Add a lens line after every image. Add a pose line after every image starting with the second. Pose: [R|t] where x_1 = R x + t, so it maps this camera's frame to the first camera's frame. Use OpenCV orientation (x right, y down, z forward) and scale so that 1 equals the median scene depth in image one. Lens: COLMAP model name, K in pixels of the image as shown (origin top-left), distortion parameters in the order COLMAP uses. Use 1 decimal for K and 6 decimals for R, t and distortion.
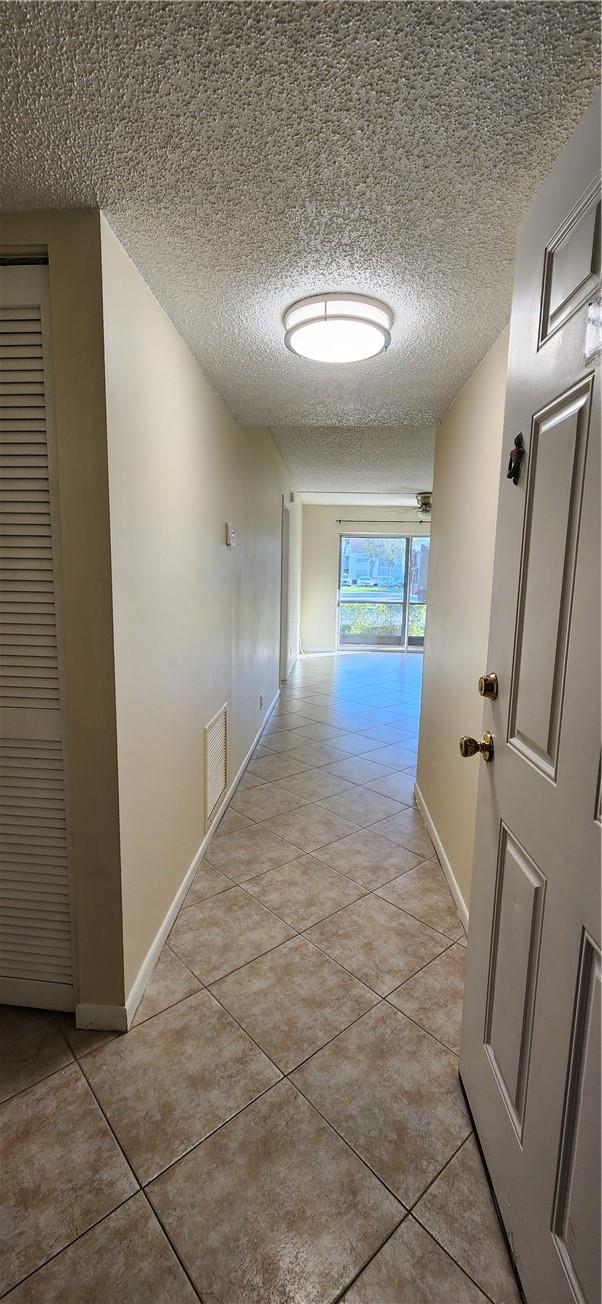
lens RADIAL K [[538.6, 0, 301.0], [0, 538.6, 652.0], [0, 0, 1]] dist [-0.000132, -0.000139]
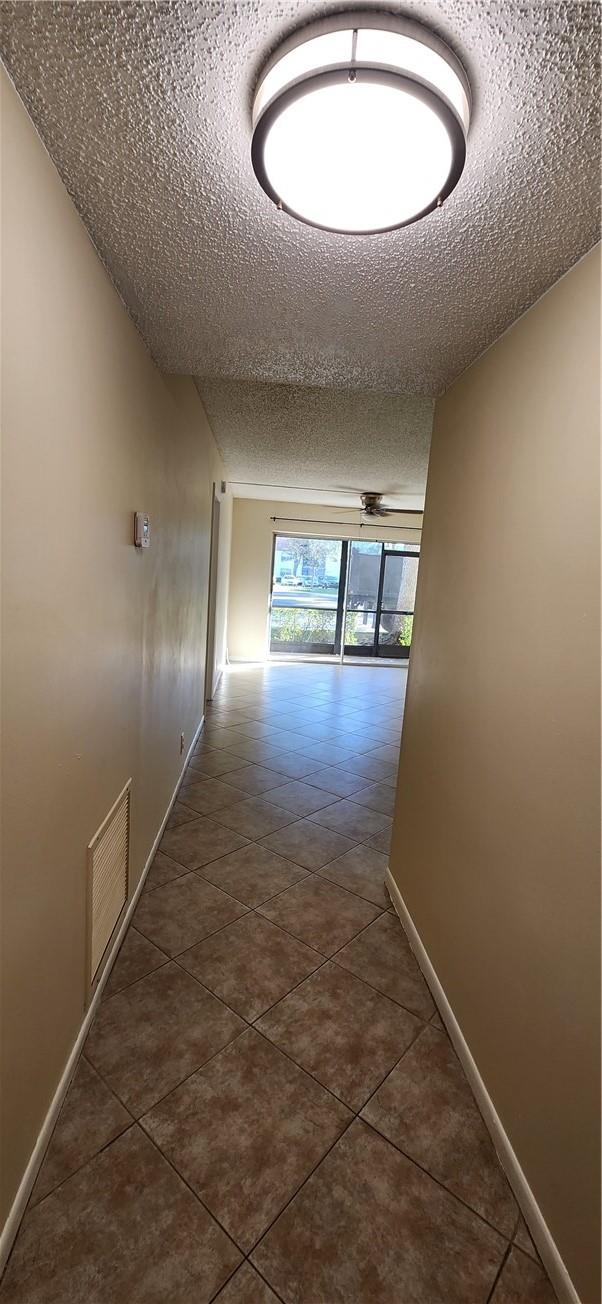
lens RADIAL K [[530.4, 0, 304.4], [0, 530.4, 653.0], [0, 0, 1]] dist [-0.000592, -0.000782]
pose [[0.987795, 0.024083, 0.153889, -0.028107], [-0.025695, 0.999634, 0.008496, -0.072104], [-0.153628, -0.012346, 0.988052, 0.303811]]
